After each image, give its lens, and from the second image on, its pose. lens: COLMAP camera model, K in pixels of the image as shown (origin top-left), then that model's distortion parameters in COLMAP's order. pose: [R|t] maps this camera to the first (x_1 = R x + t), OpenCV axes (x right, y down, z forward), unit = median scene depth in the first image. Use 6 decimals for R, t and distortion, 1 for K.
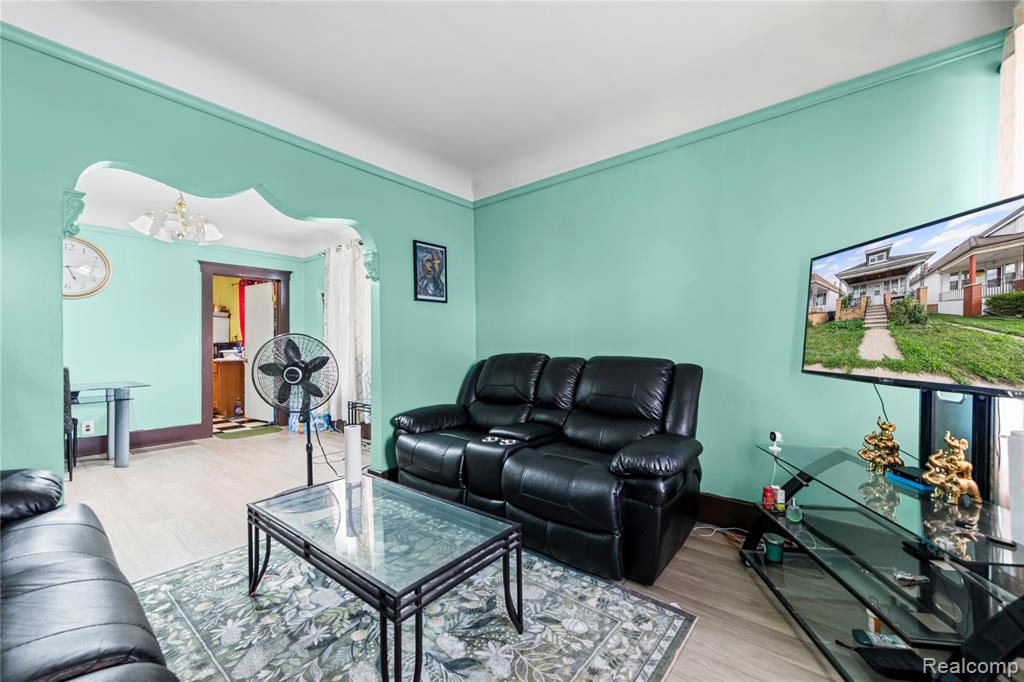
lens RADIAL K [[404.3, 0, 511.2], [0, 404.3, 343.1], [0, 0, 1]] dist [0.002495, -0.000305]
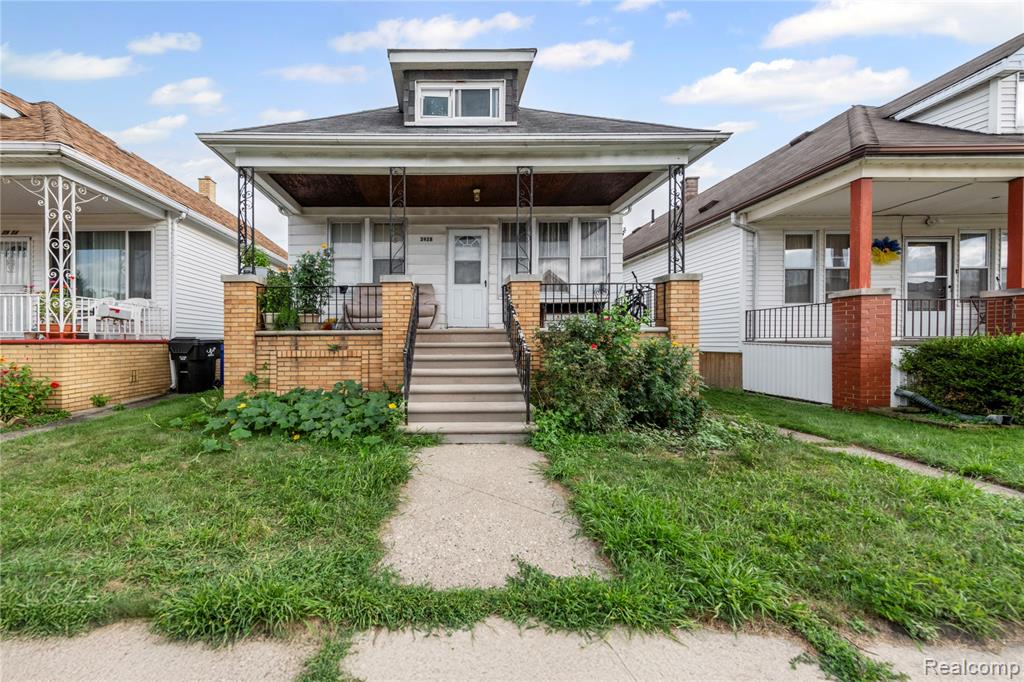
lens RADIAL K [[404.3, 0, 511.5], [0, 404.3, 341.0], [0, 0, 1]] dist [0.002495, -0.000305]
pose [[-0.015560, -0.081846, 0.996523, 0.764665], [-0.002007, 0.996645, 0.081825, -0.116871], [-0.999877, -0.000727, -0.015672, 1.083420]]
